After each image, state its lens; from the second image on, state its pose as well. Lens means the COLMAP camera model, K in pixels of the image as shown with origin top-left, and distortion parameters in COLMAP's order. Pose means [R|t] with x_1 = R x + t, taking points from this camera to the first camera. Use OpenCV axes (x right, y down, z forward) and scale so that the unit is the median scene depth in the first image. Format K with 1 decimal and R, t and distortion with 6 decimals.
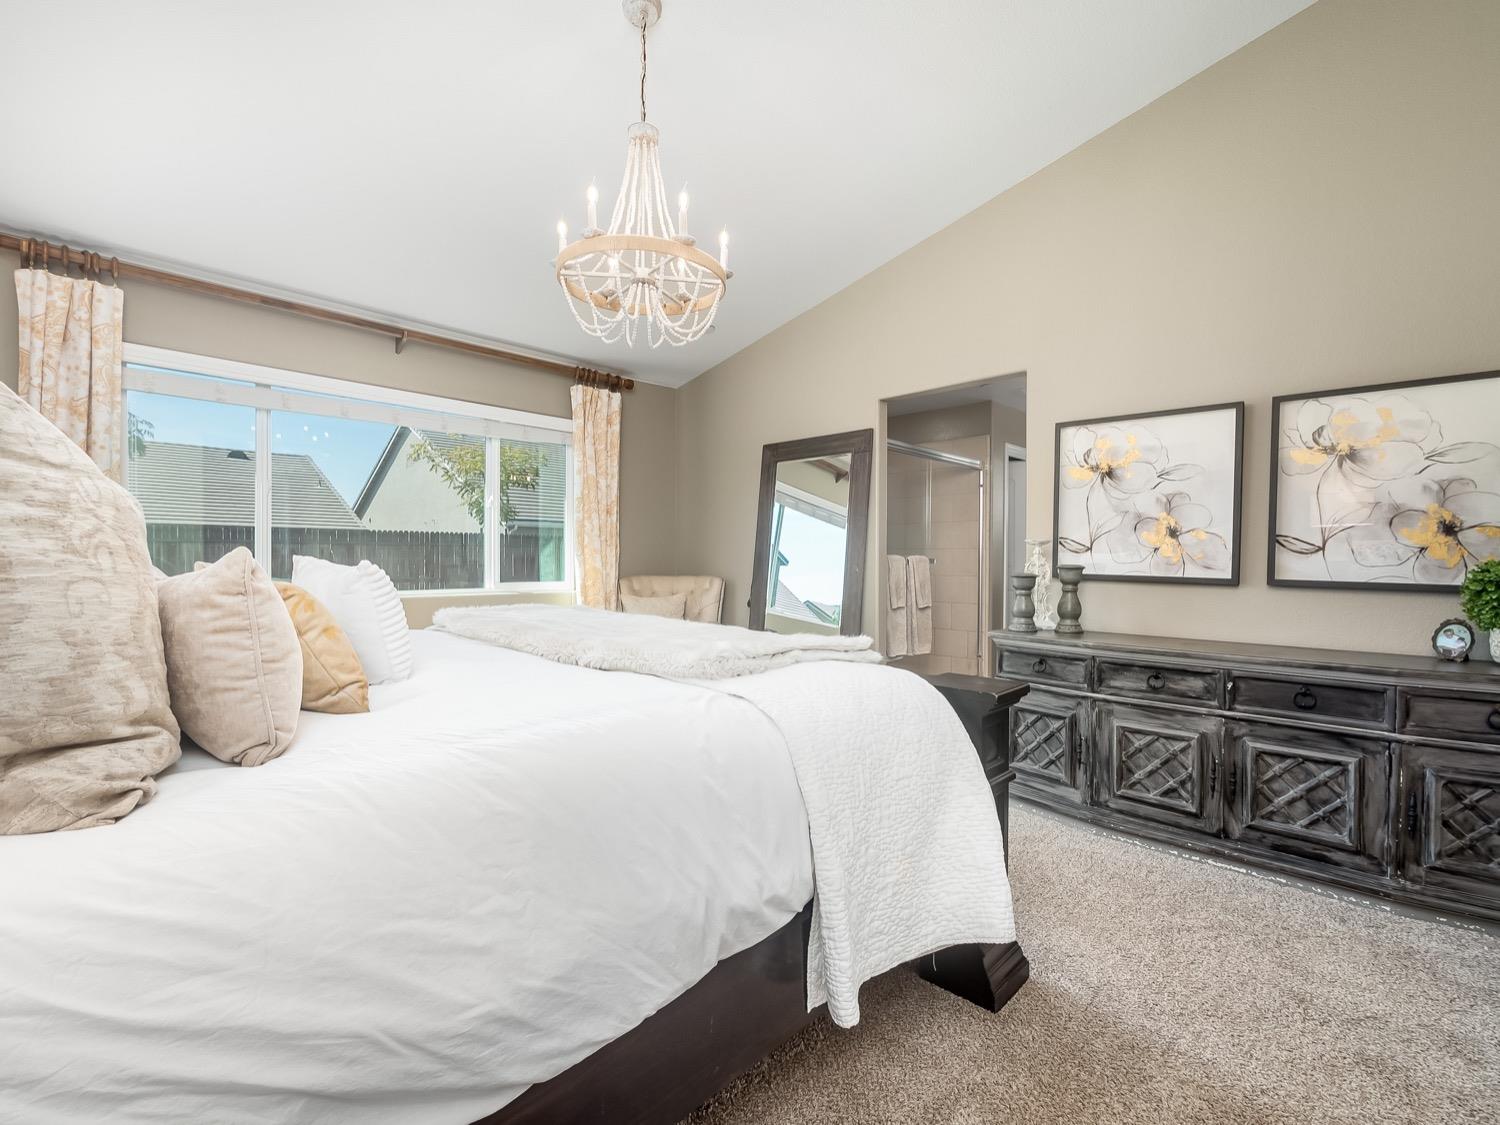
lens RADIAL K [[664.2, 0, 750.0], [0, 664.2, 562.5], [0, 0, 1]] dist [0.000438, 0.000164]
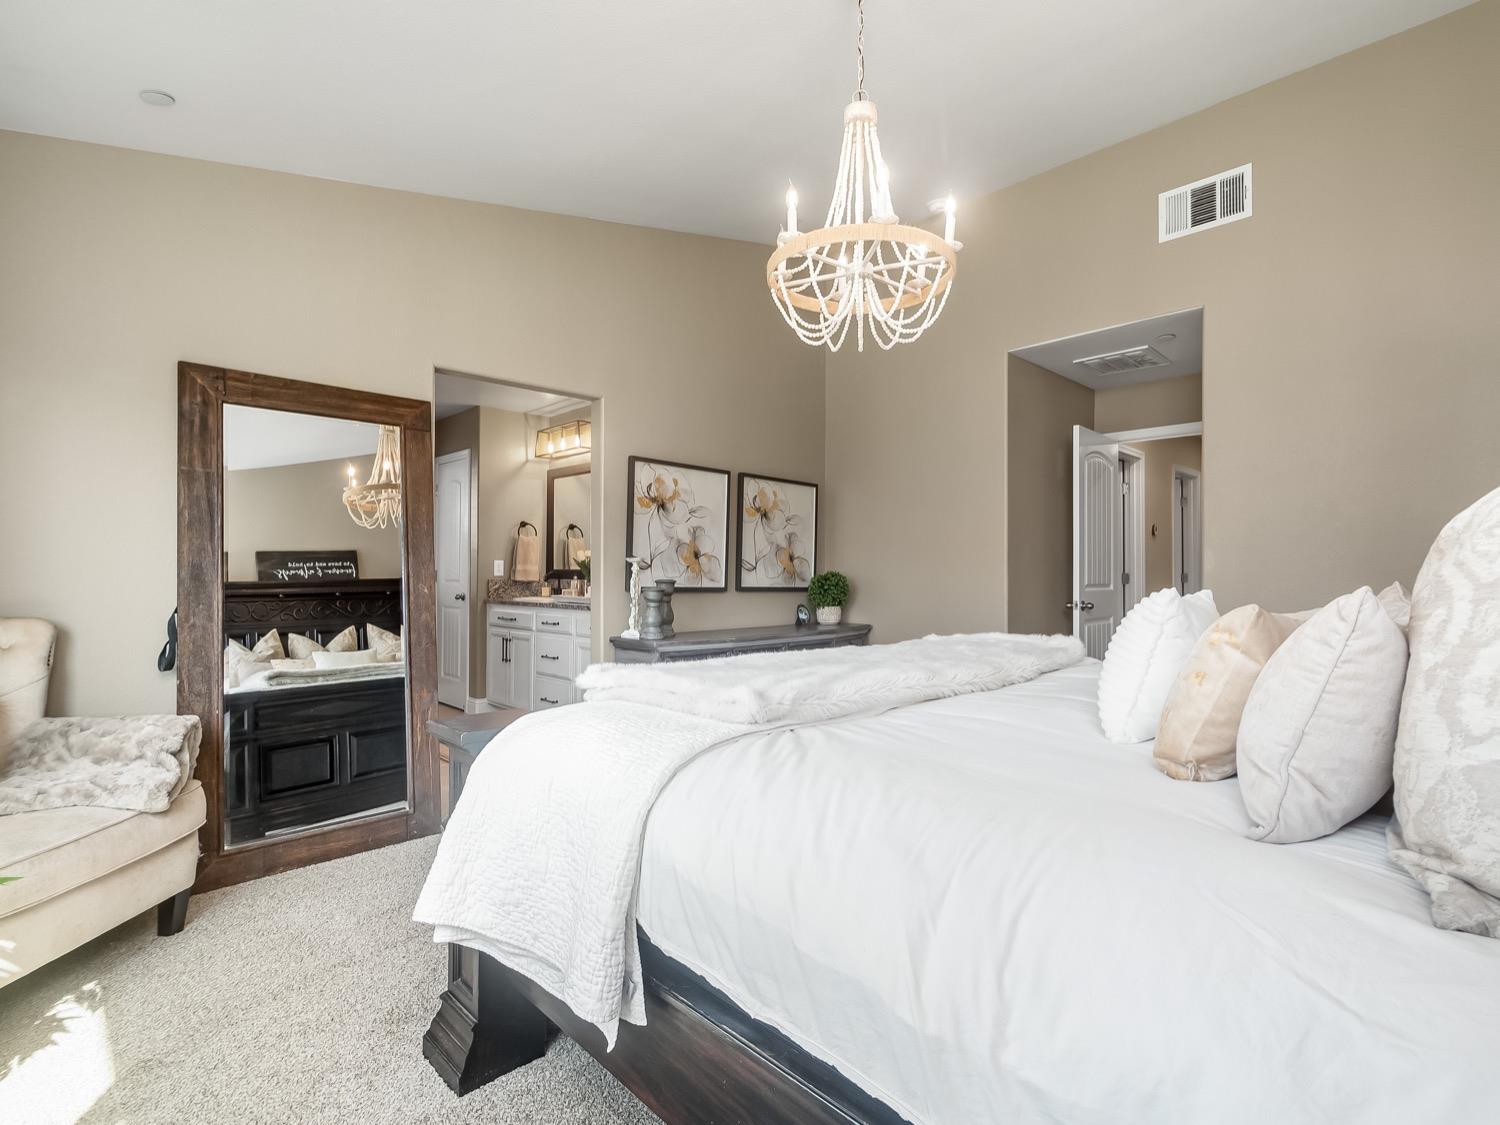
lens RADIAL K [[727.2, 0, 753.4], [0, 727.2, 574.1], [0, 0, 1]] dist [-0.003988, 0.000144]
pose [[0.029766, -0.008017, 0.999525, -0.917736], [0.003599, 0.999962, 0.007913, -0.018209], [-0.999550, 0.003362, 0.029794, 0.886866]]
